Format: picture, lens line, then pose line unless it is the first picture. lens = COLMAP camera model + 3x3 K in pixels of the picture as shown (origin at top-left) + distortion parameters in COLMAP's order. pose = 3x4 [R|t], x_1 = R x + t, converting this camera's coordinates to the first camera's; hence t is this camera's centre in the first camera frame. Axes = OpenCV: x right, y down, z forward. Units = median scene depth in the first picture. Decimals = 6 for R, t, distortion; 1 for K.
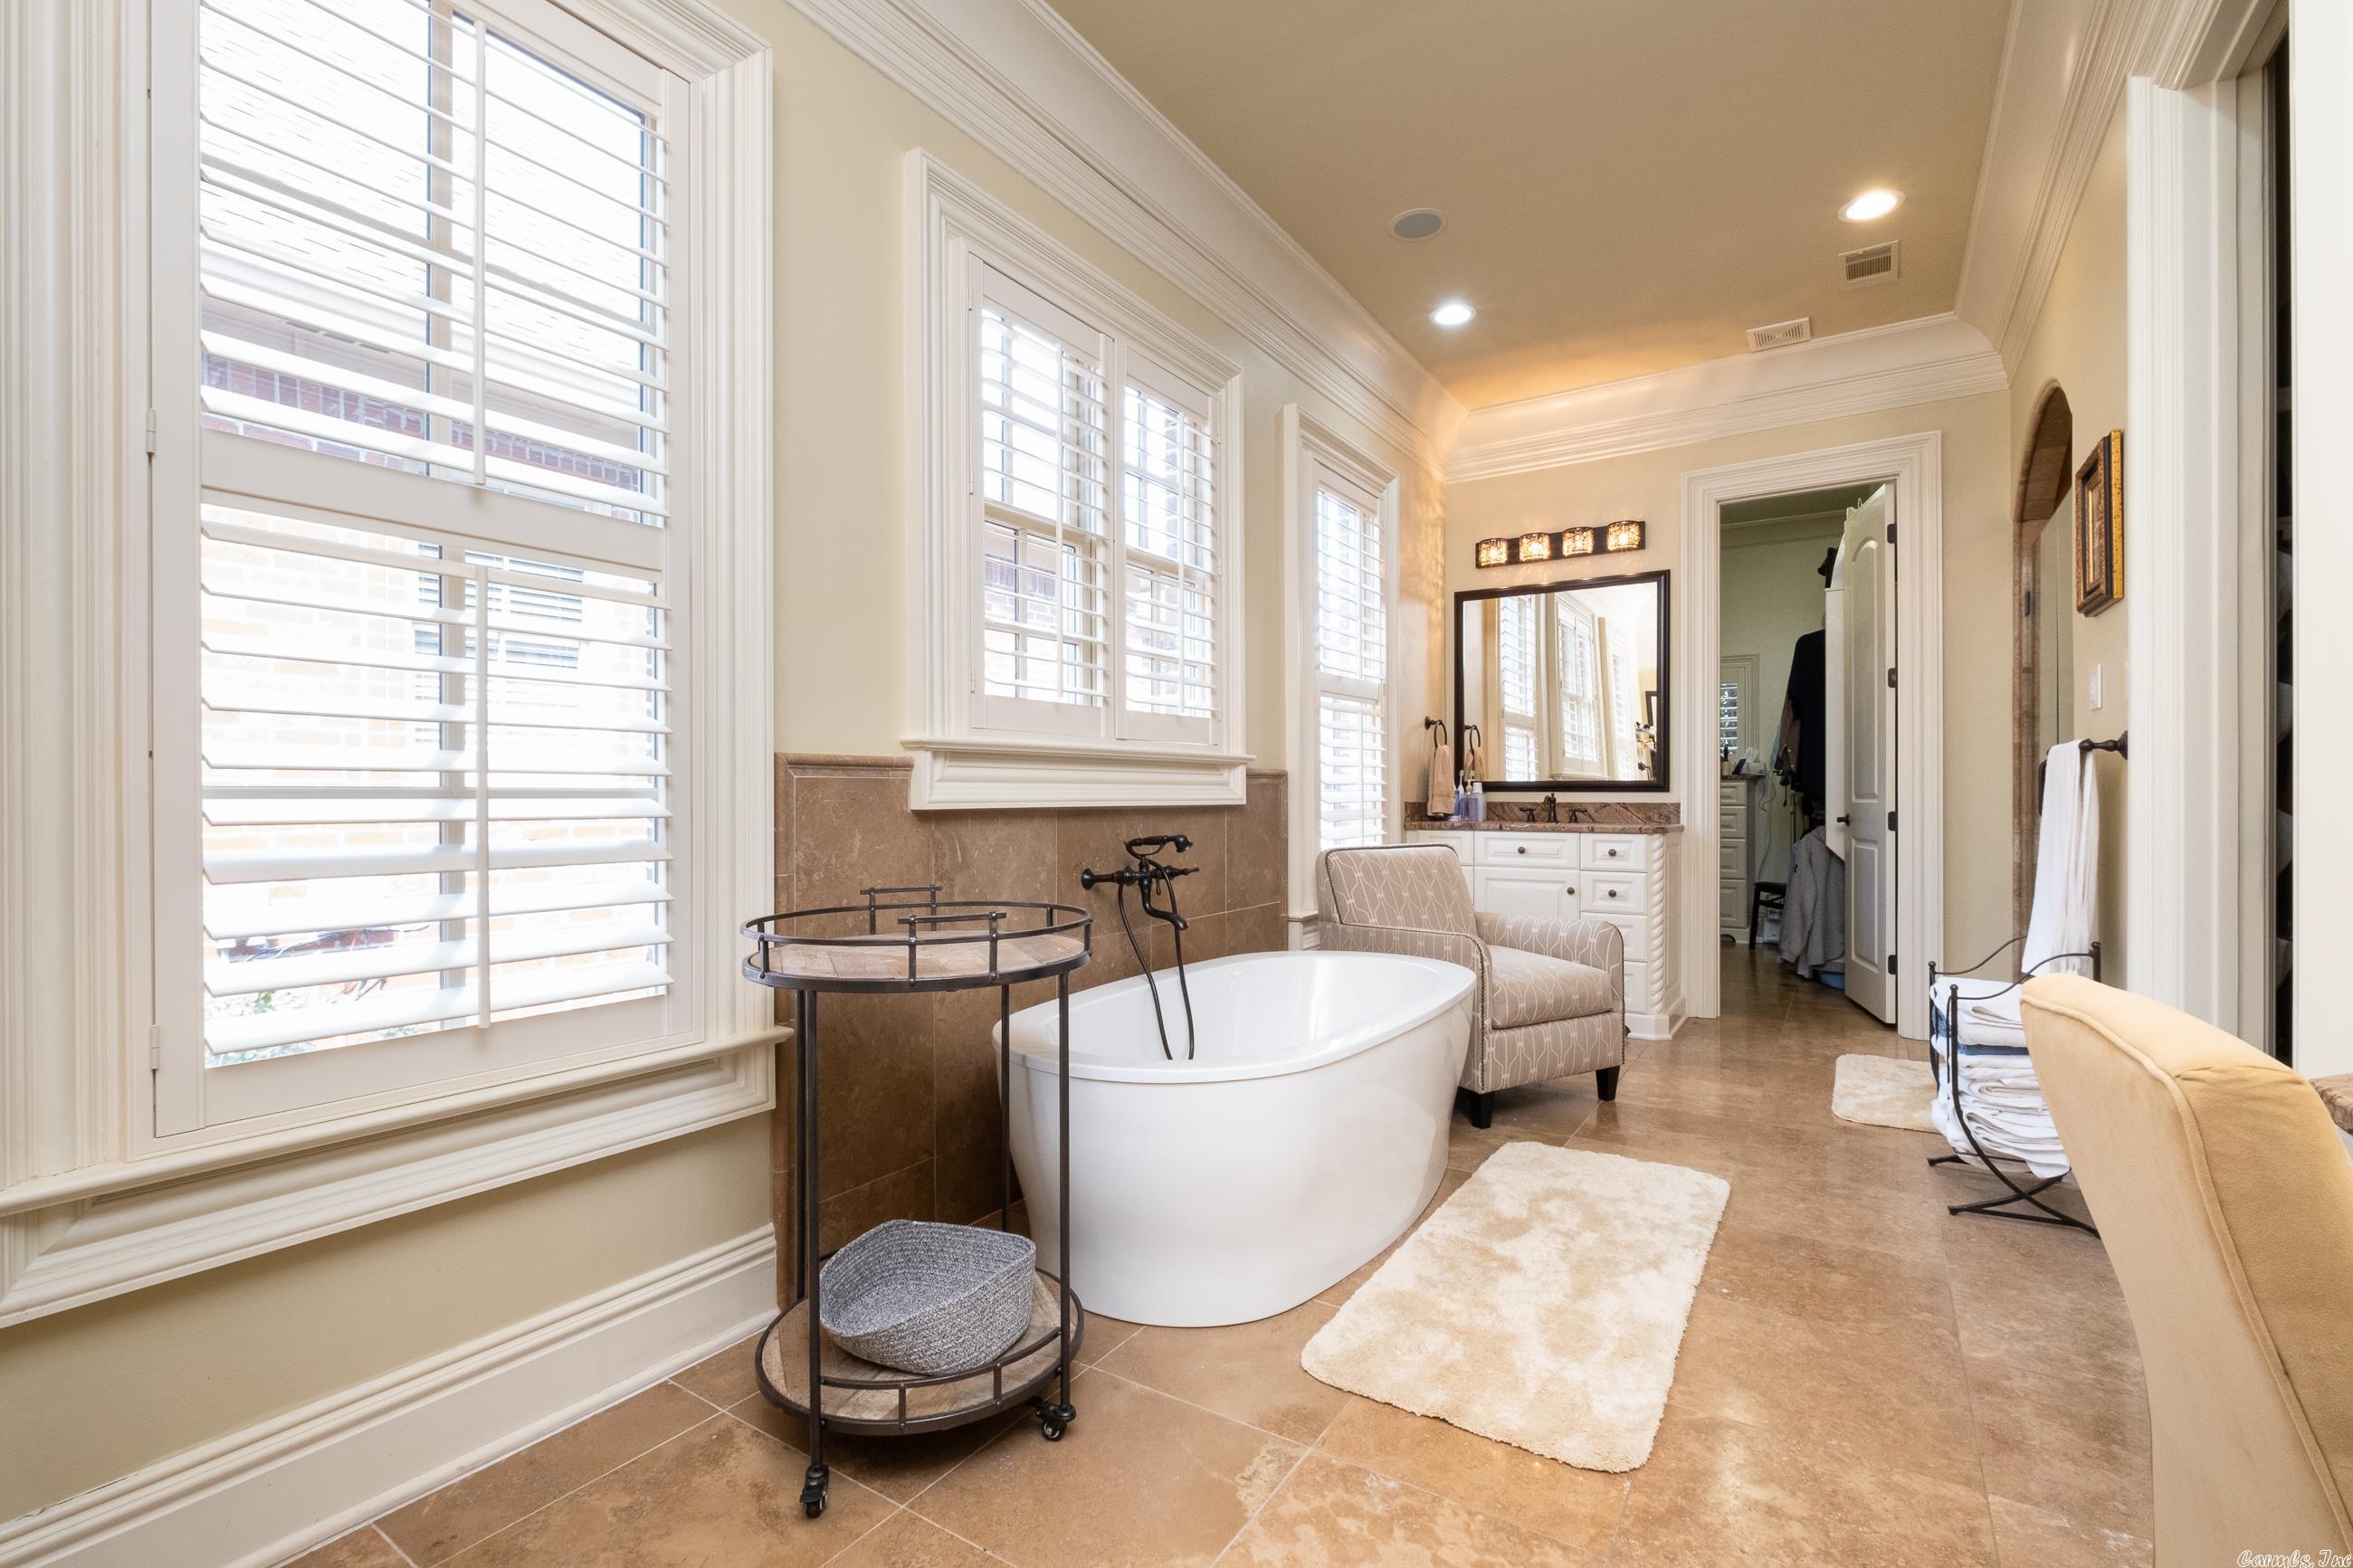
lens RADIAL K [[1043.3, 0, 1174.6], [0, 1043.3, 801.1], [0, 0, 1]] dist [-0.003559, -0.000399]
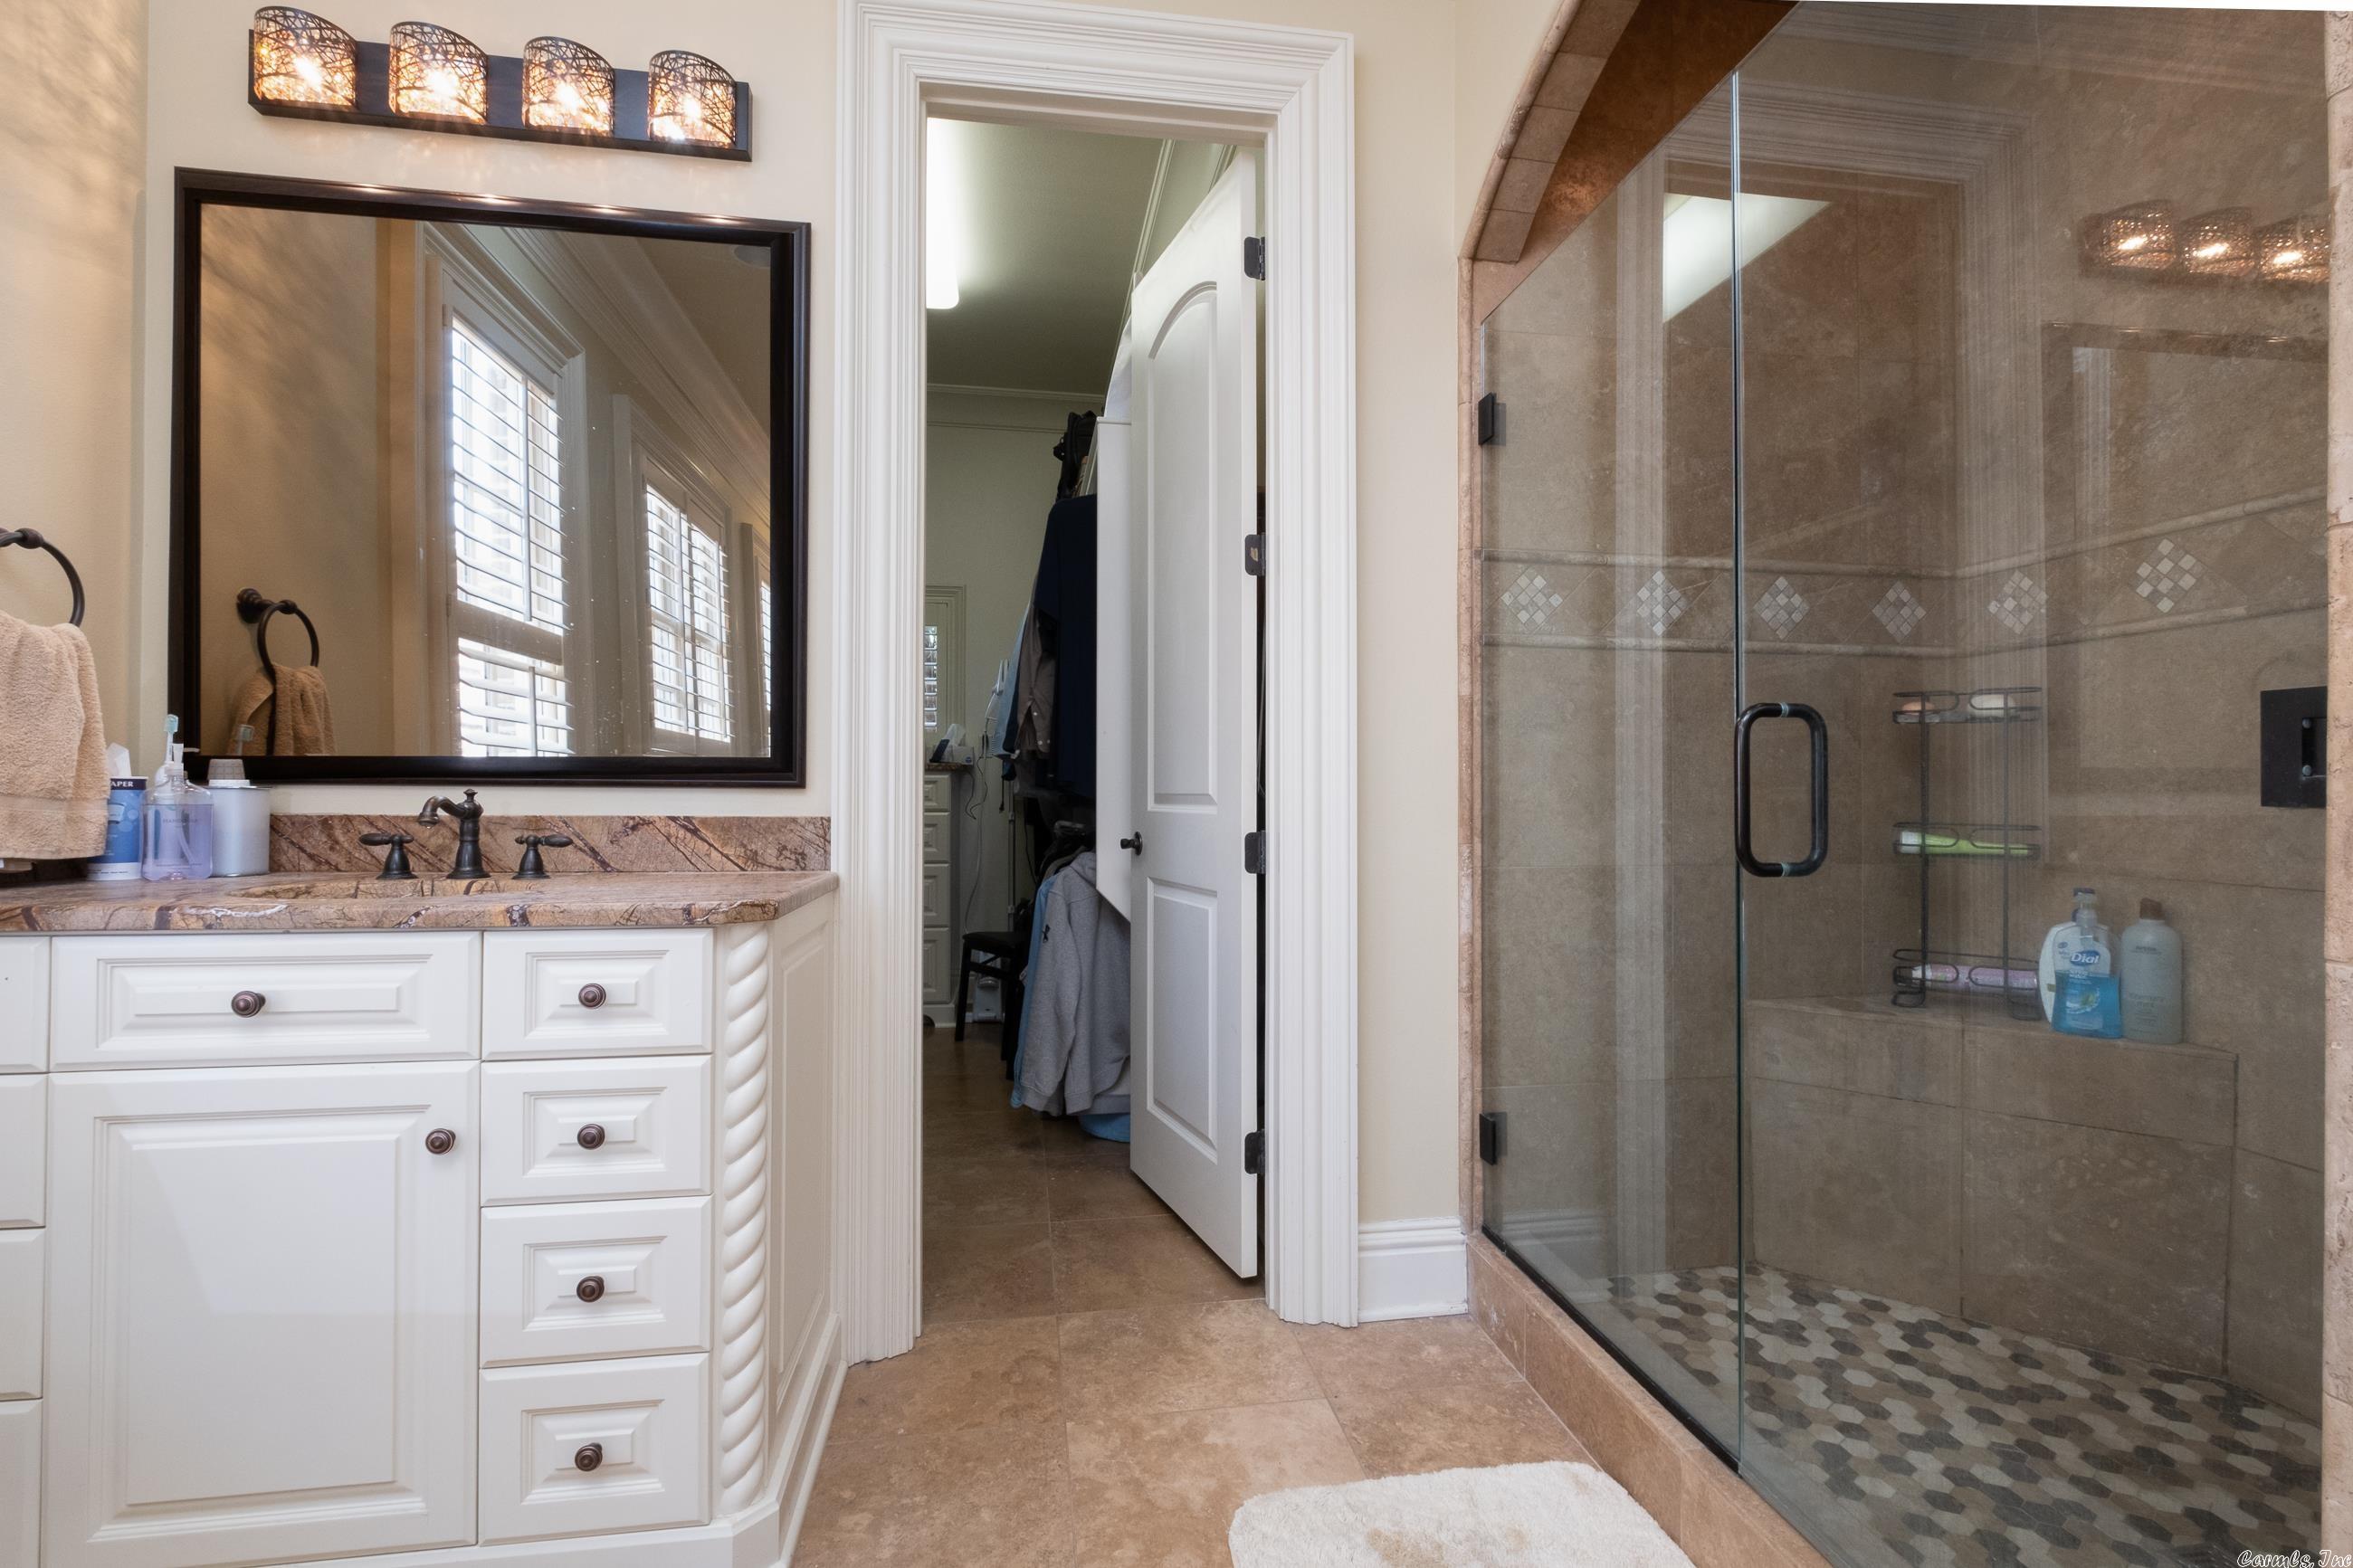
lens RADIAL K [[1043.3, 0, 1174.6], [0, 1043.3, 801.1], [0, 0, 1]] dist [-0.003559, -0.000399]
pose [[0.741632, 0.000425, 0.670807, 0.306156], [-0.002253, 0.999996, 0.001857, -0.005115], [-0.670804, -0.002889, 0.741629, 0.599232]]
